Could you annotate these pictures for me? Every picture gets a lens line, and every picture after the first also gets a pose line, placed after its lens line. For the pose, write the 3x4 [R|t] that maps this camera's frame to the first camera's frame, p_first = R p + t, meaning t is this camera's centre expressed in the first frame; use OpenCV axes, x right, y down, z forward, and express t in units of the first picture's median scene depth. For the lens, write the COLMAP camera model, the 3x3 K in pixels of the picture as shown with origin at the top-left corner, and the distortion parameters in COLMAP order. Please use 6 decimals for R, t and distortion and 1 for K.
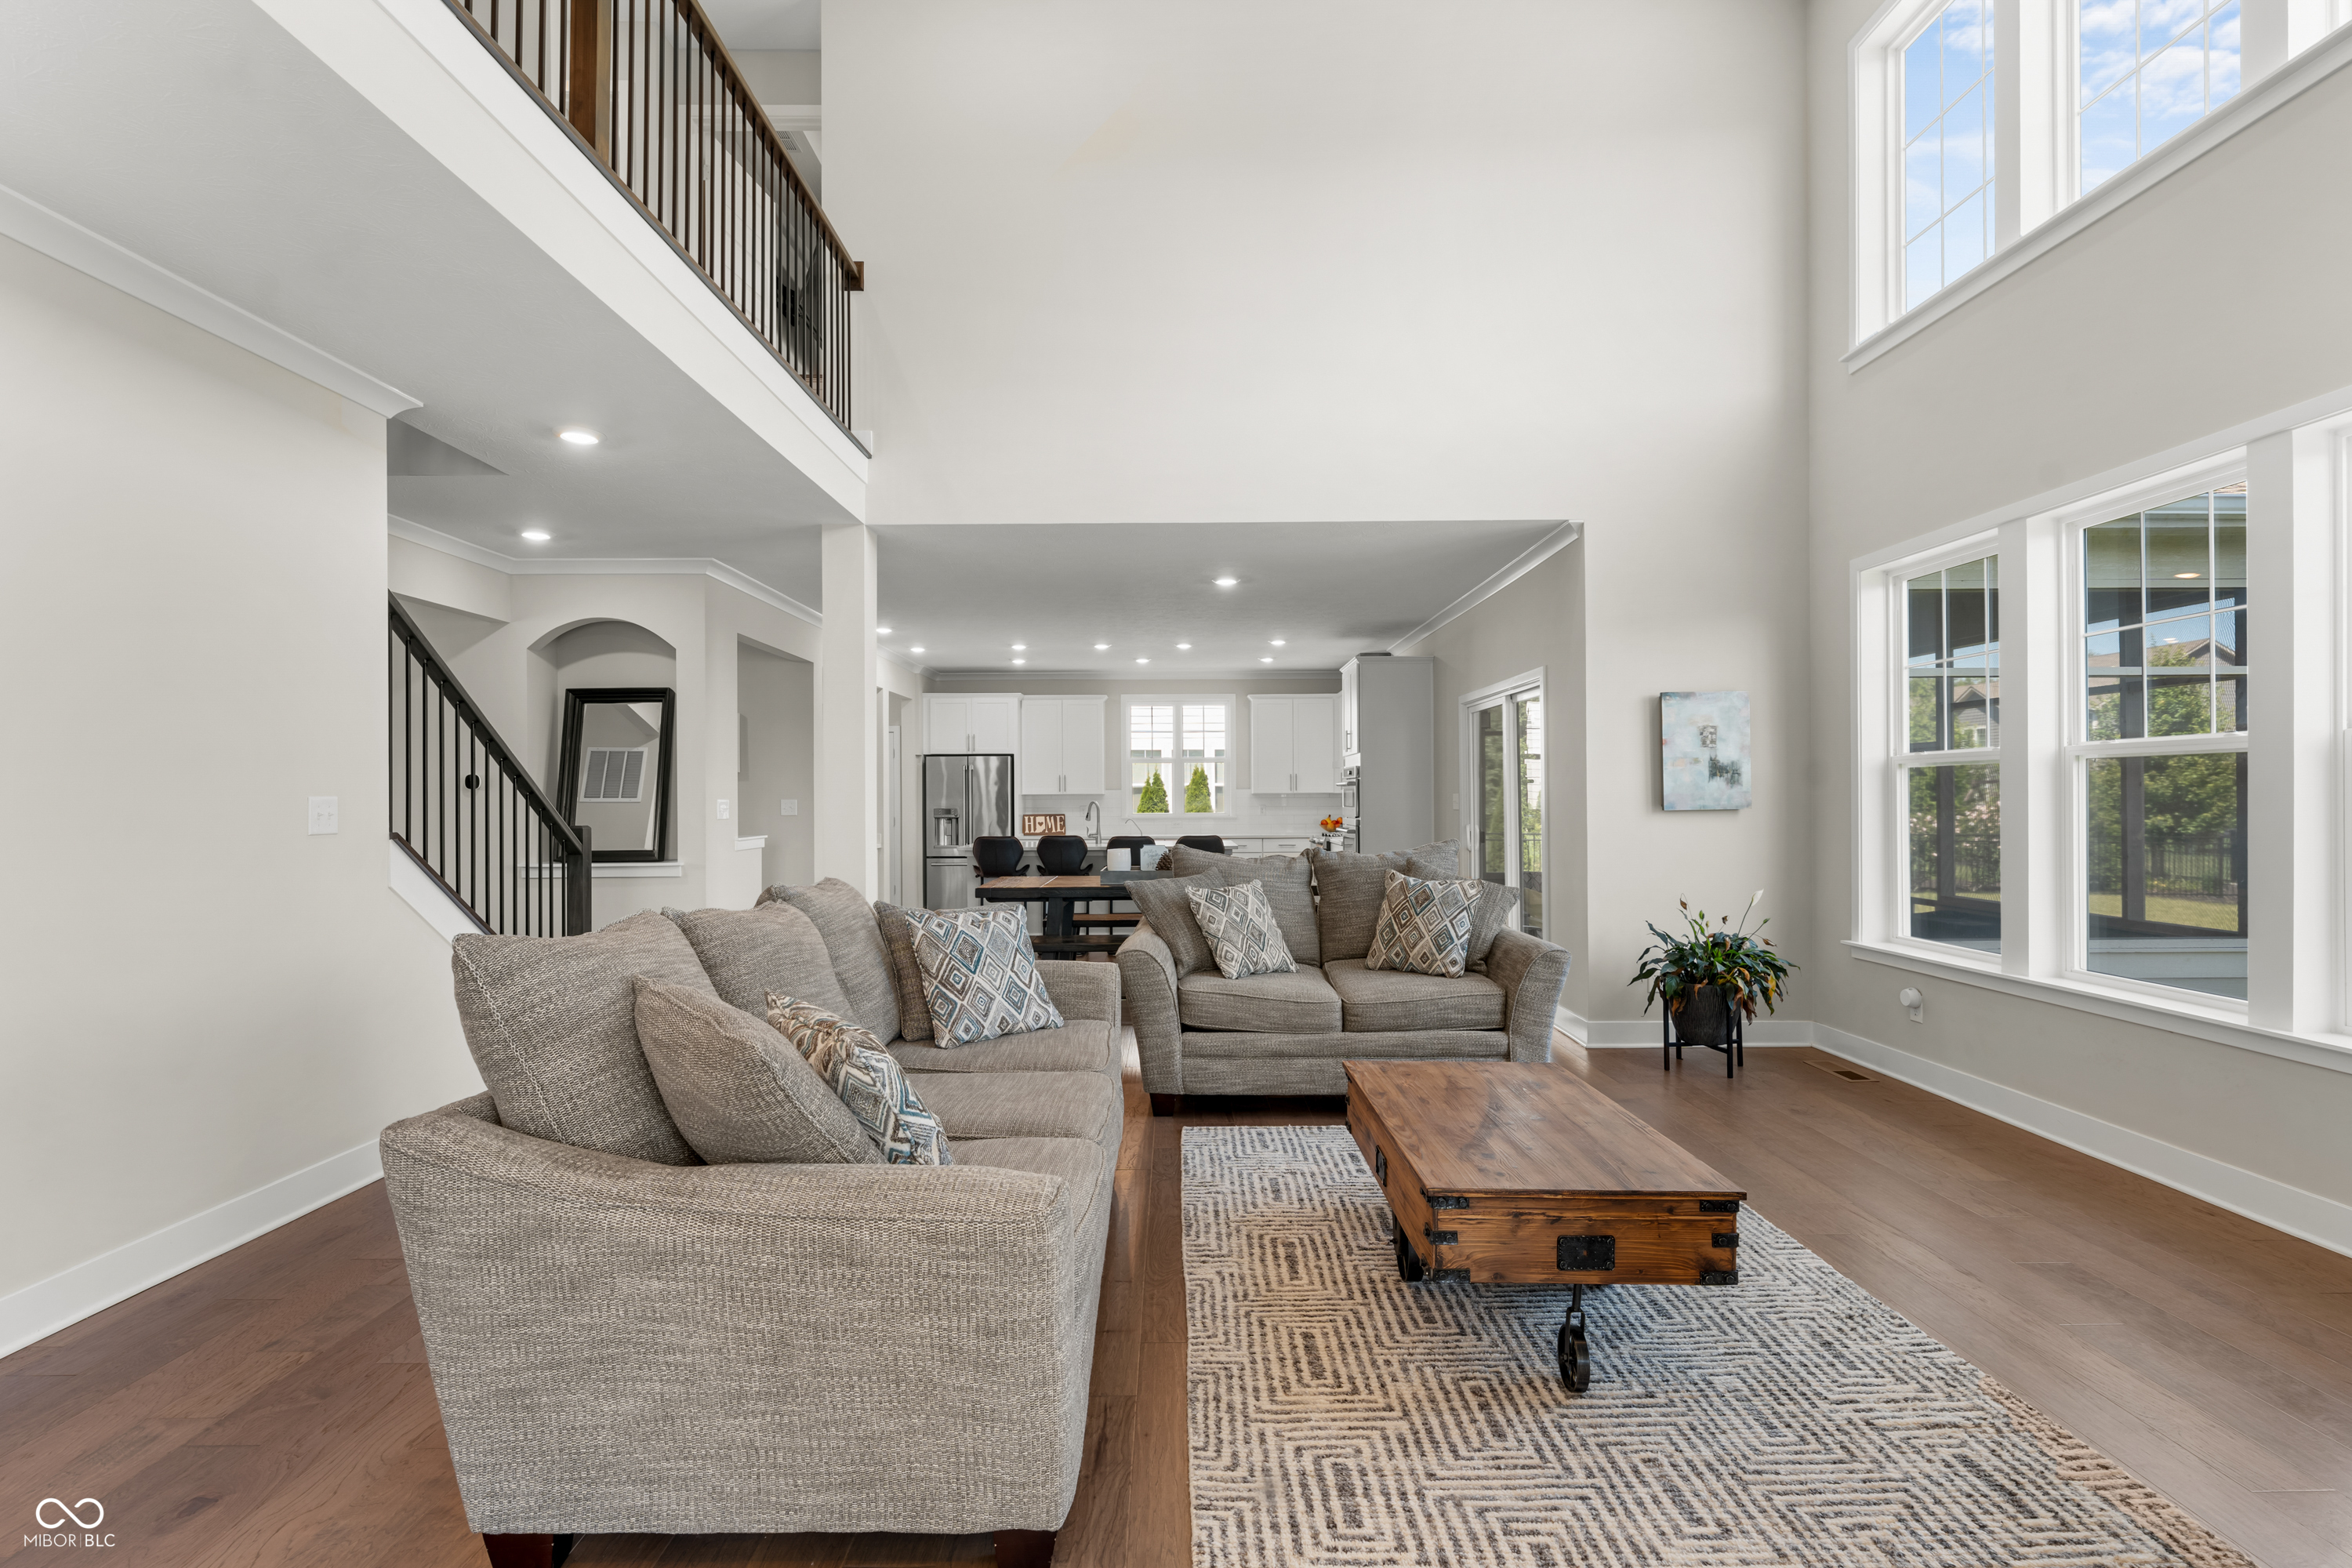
lens RADIAL K [[1137.6, 0, 1176.0], [0, 1137.6, 784.0], [0, 0, 1]] dist [-0.003263, -0.000156]
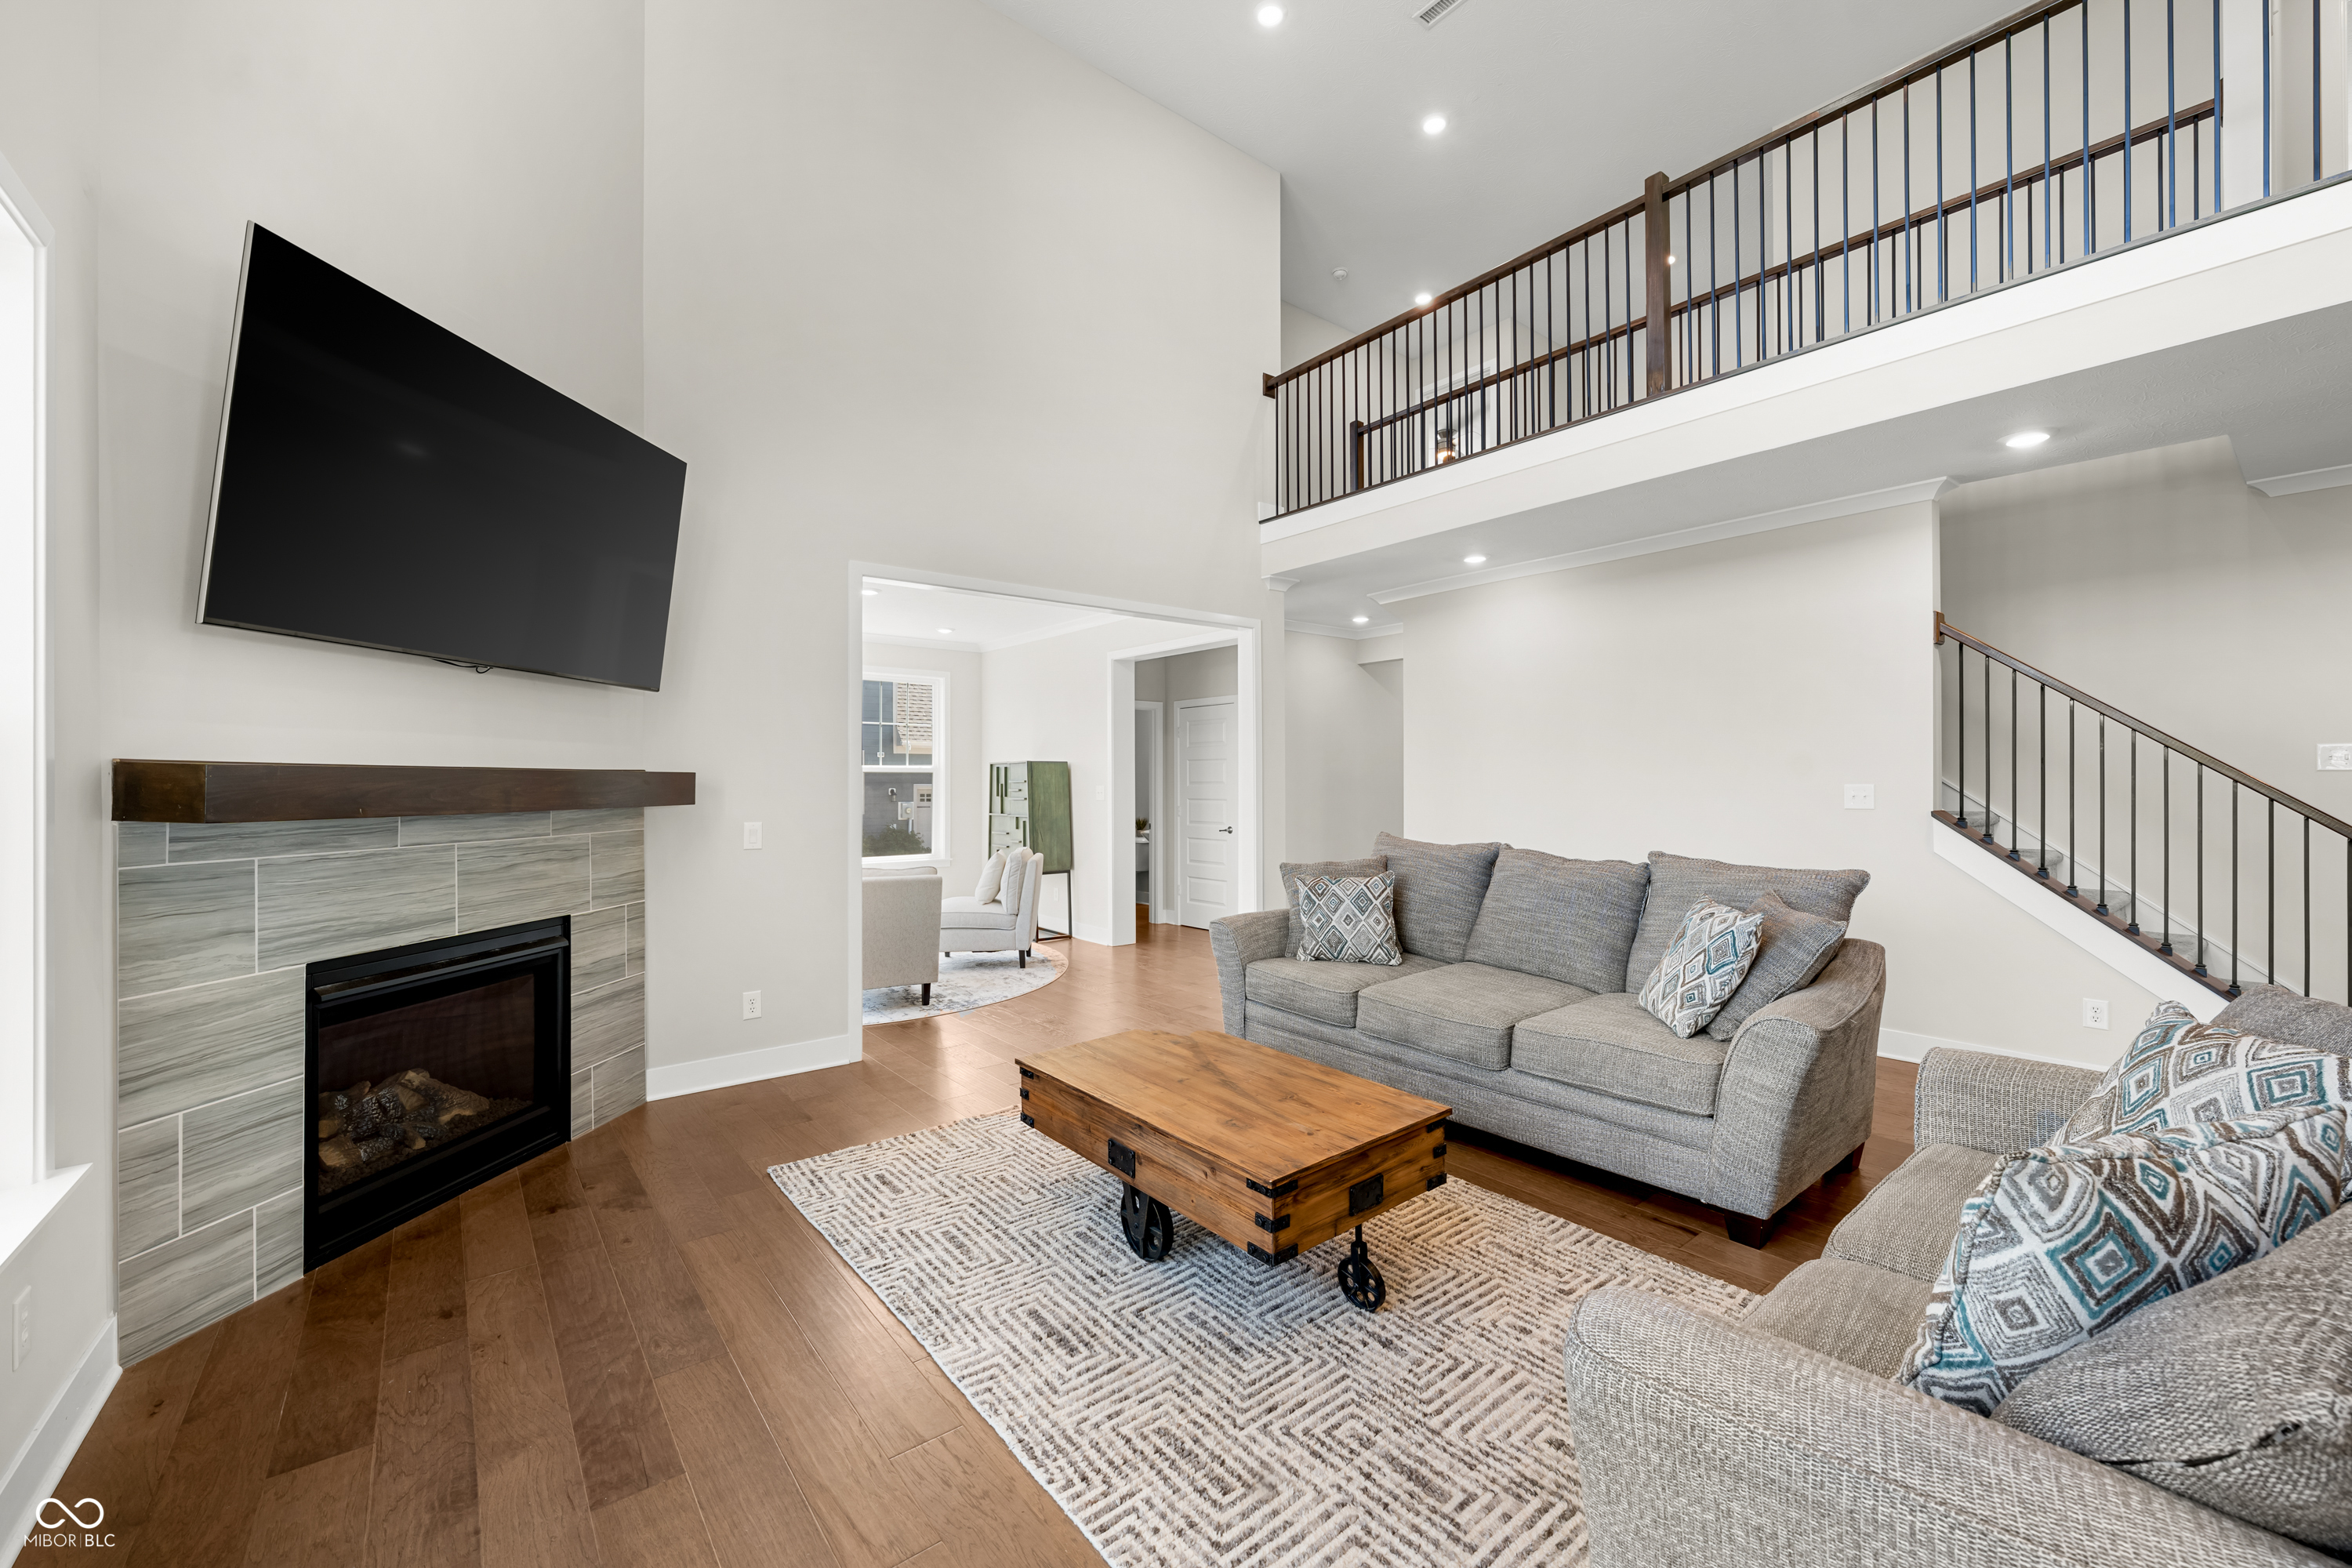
lens RADIAL K [[919.9, 0, 1176.0], [0, 919.9, 784.0], [0, 0, 1]] dist [-0.001052, -0.000188]
pose [[-0.790247, 0.007124, -0.612747, 0.997590], [0.011488, 0.999929, -0.003191, -0.000029], [0.612681, -0.009561, -0.790273, 1.941213]]
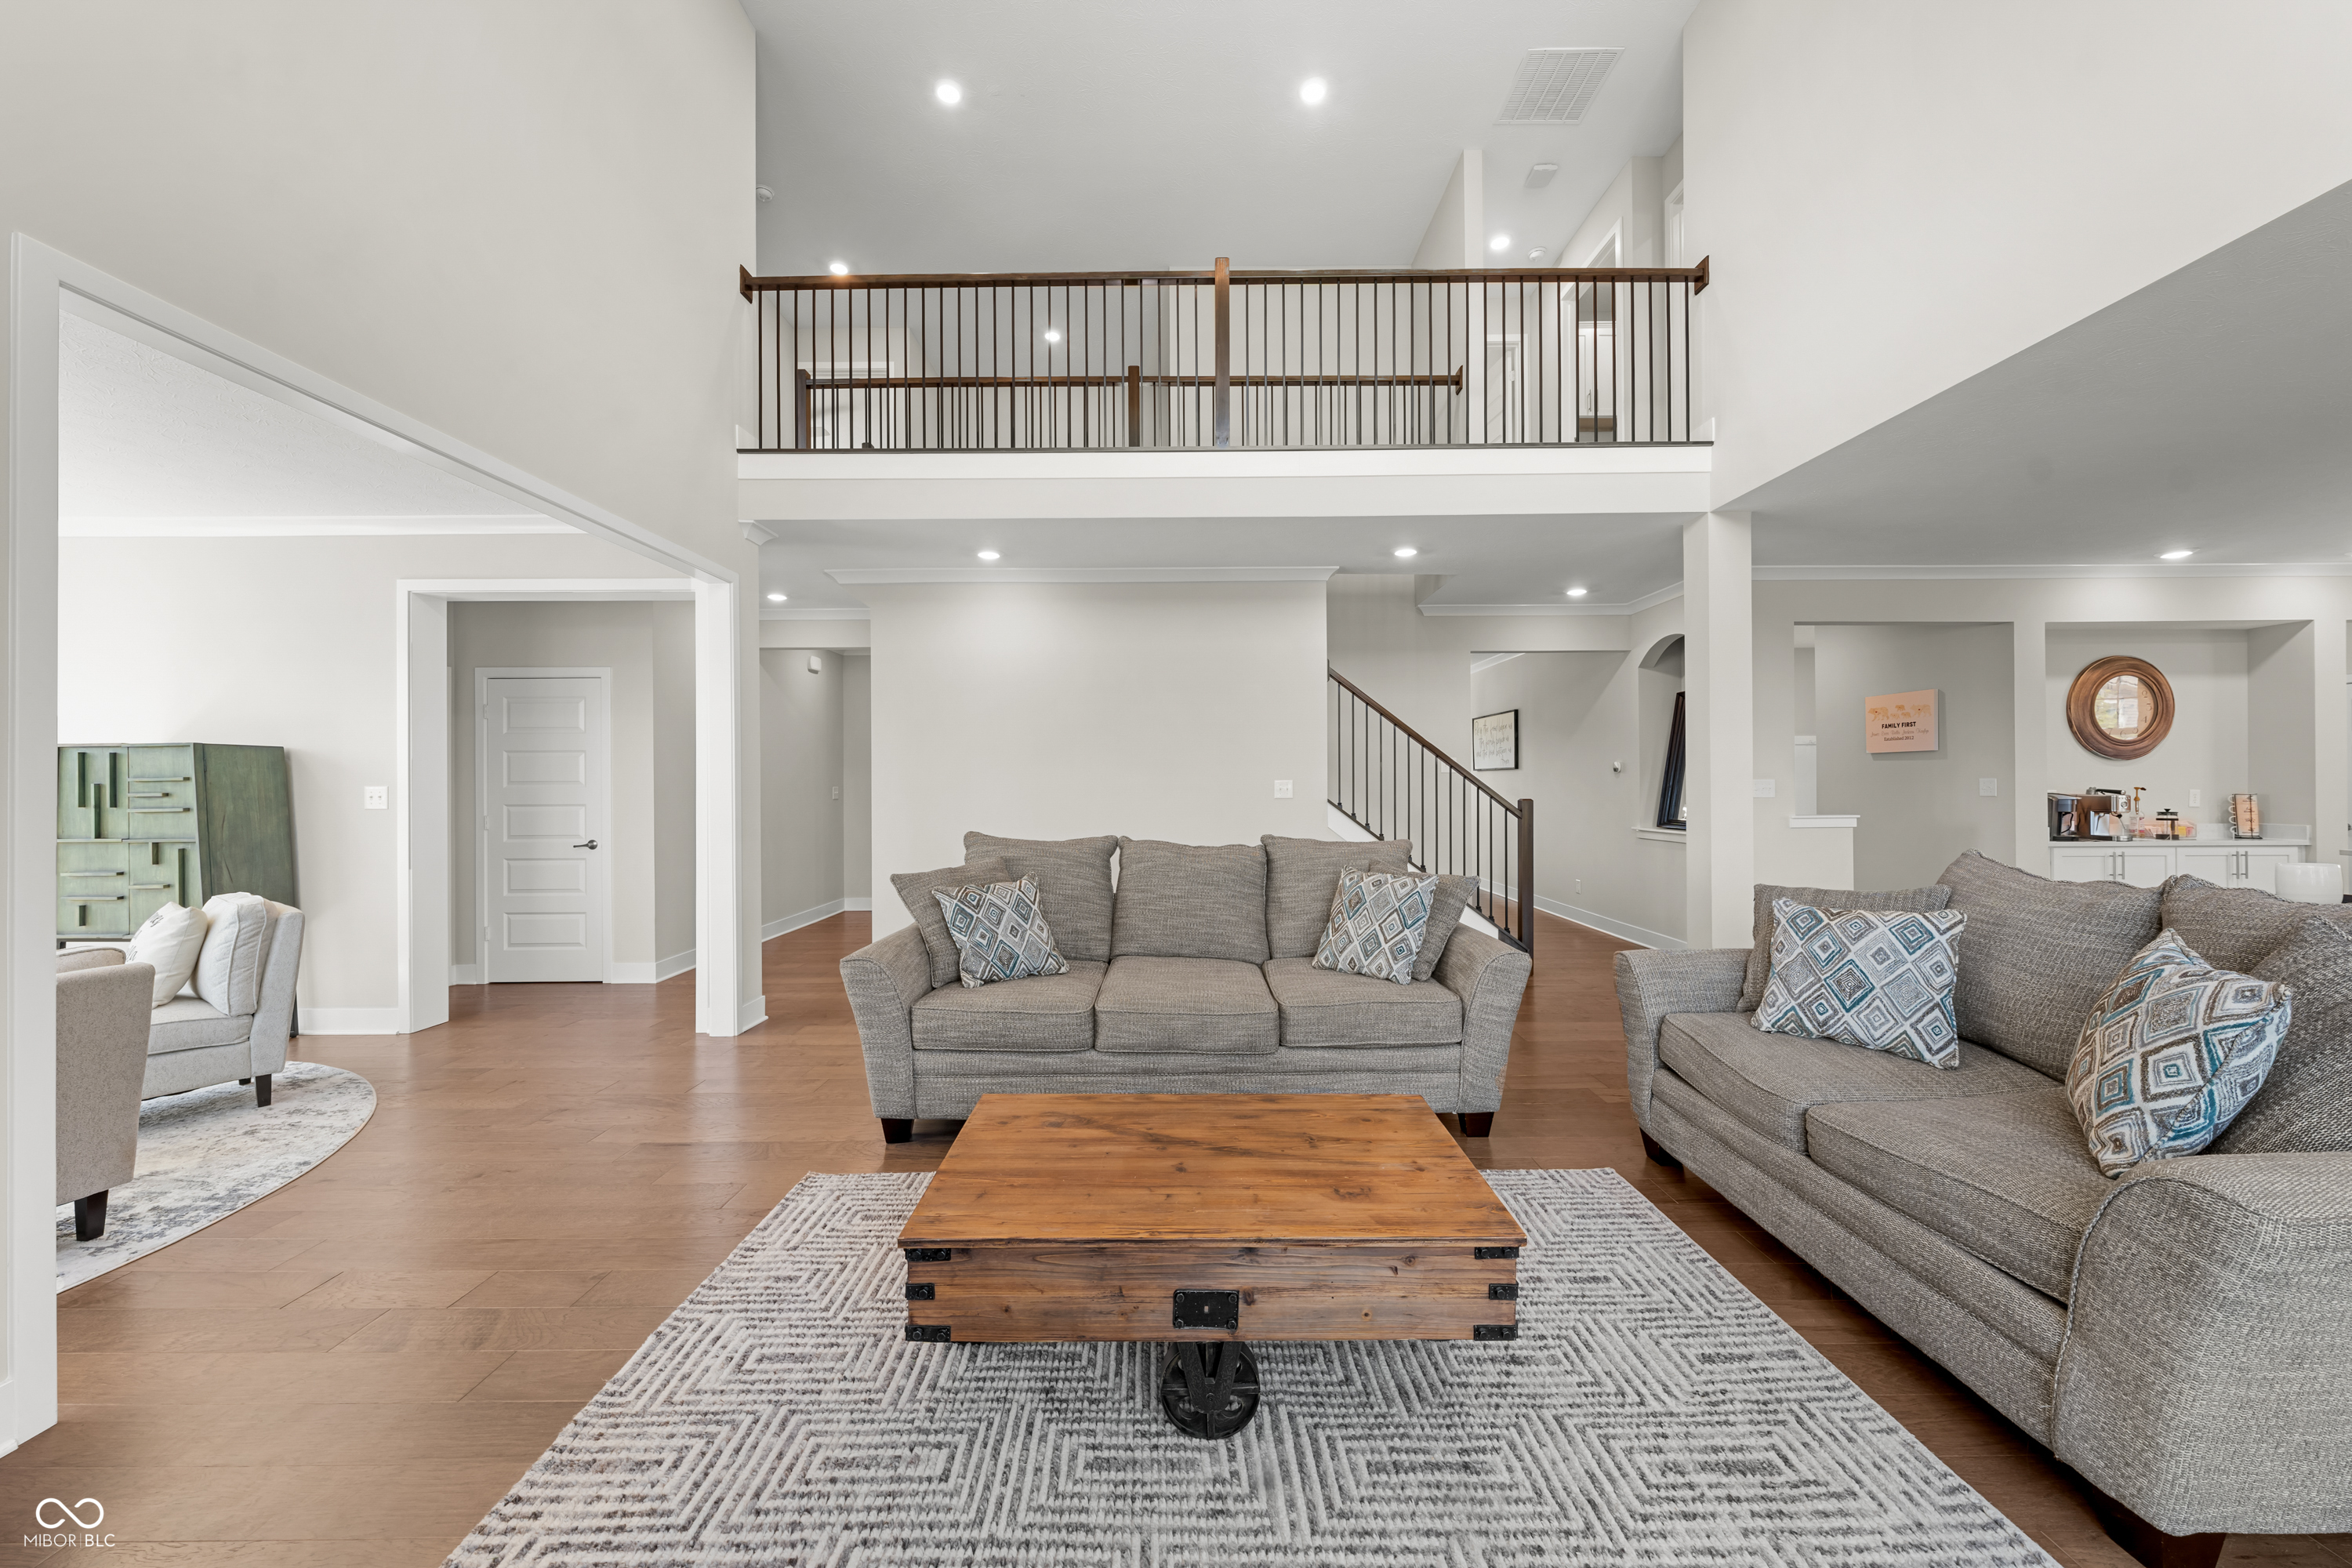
lens RADIAL K [[831.6, 0, 1176.0], [0, 831.6, 784.0], [0, 0, 1]] dist [-0.001563, -0.000018]
pose [[-0.017476, 0.002981, -0.999843, 1.049812], [0.015685, 0.999873, 0.002707, 0.009772], [0.999724, -0.015635, -0.017521, 1.136013]]
